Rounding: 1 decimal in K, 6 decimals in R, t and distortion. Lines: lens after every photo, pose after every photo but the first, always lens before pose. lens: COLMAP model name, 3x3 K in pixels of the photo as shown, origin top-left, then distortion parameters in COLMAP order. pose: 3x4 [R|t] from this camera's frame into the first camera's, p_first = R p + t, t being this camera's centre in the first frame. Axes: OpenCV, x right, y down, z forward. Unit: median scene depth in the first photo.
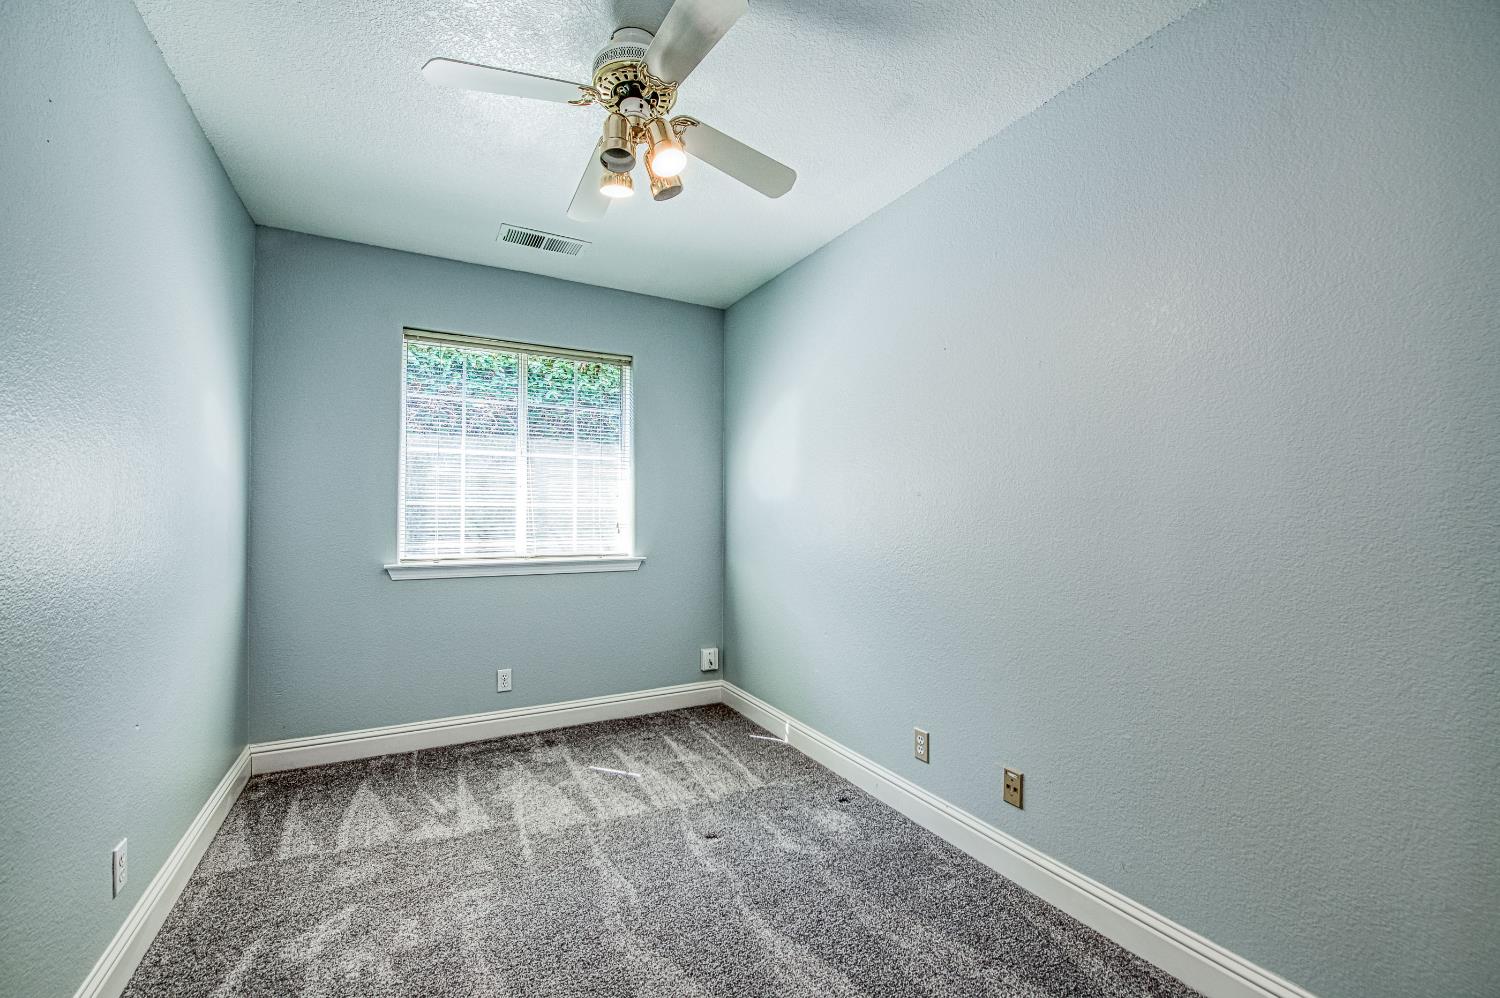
lens RADIAL K [[599.6, 0, 746.8], [0, 599.6, 500.6], [0, 0, 1]] dist [-0.002189, -0.000442]
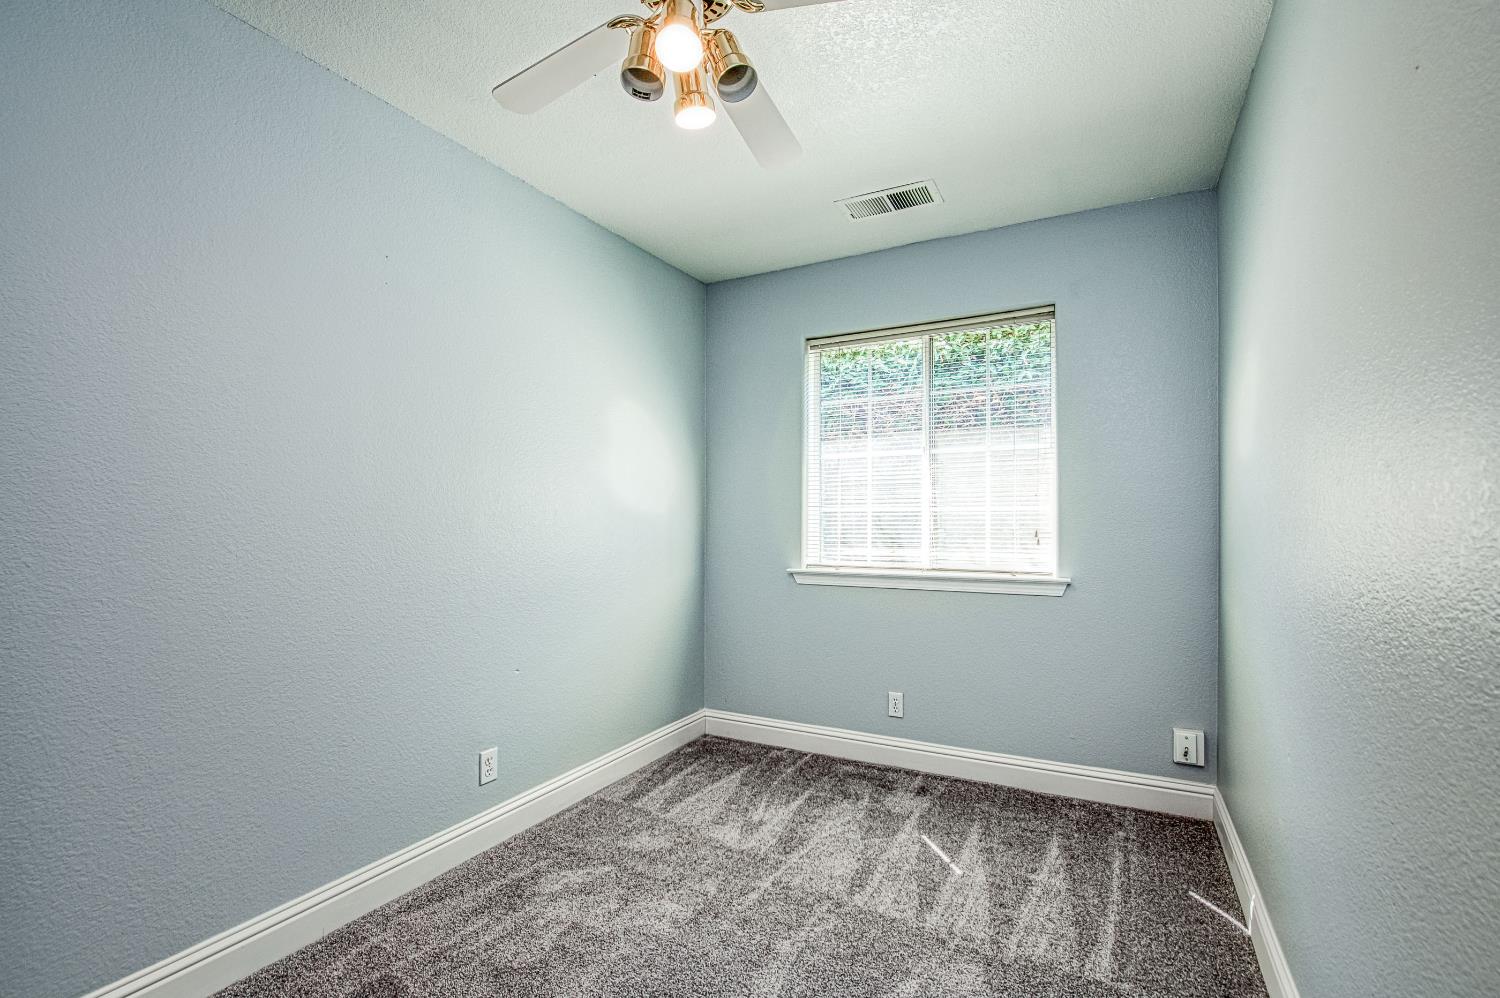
lens RADIAL K [[638.9, 0, 752.0], [0, 638.9, 512.6], [0, 0, 1]] dist [-0.002486, -0.000529]
pose [[0.585454, -0.013447, -0.810594, 0.258291], [0.022884, 0.999738, -0.000056, 0.006989], [0.810383, -0.018517, 0.585608, 0.277190]]
